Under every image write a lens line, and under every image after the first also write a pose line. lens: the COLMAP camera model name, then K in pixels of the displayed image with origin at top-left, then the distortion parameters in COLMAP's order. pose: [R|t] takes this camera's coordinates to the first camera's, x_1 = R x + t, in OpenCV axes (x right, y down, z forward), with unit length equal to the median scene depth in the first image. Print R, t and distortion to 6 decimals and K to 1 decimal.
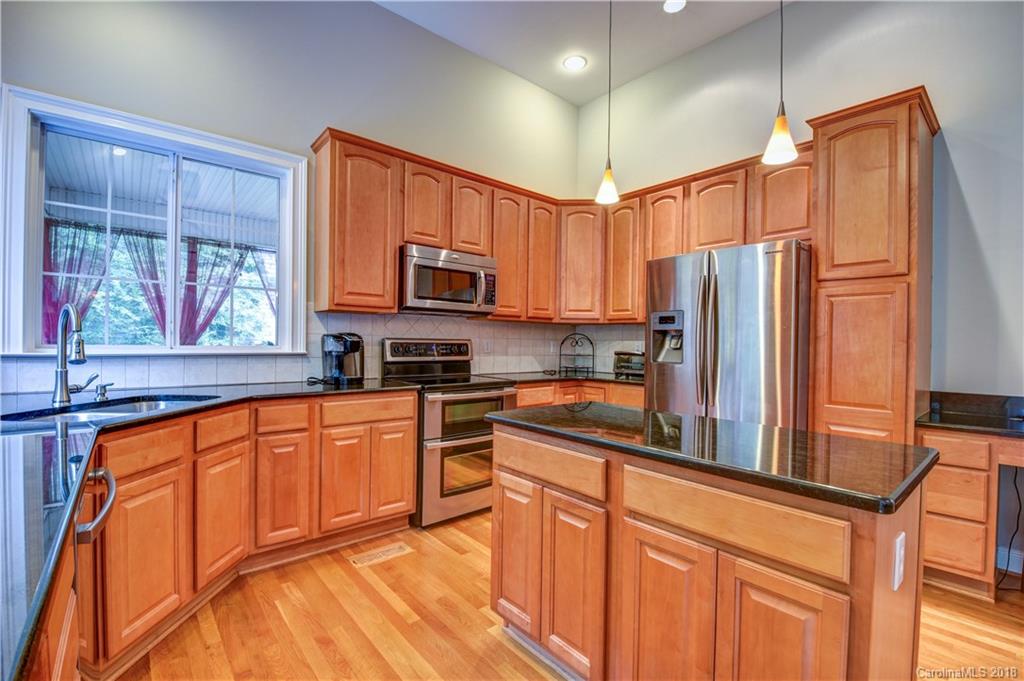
lens RADIAL K [[455.9, 0, 512.9], [0, 455.9, 343.2], [0, 0, 1]] dist [-0.008698, -0.000794]
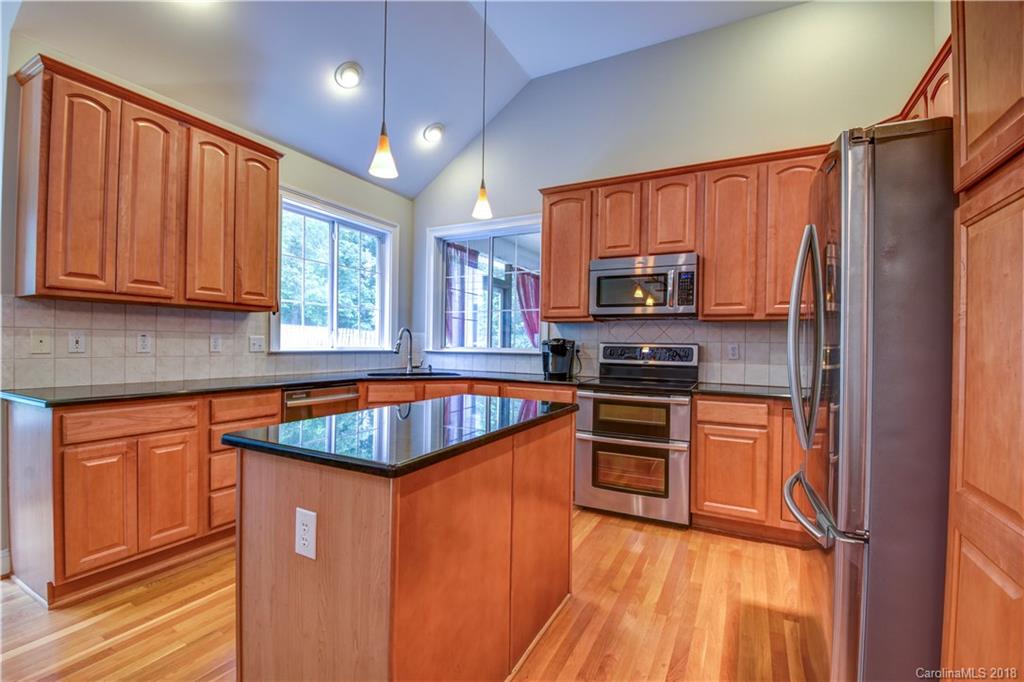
lens RADIAL K [[455.9, 0, 510.1], [0, 455.9, 344.9], [0, 0, 1]] dist [-0.008698, -0.000794]
pose [[0.355579, -0.002084, -0.934644, 0.770987], [-0.012722, 0.999894, -0.007069, 0.006630], [0.934560, 0.014404, 0.355515, 0.396901]]
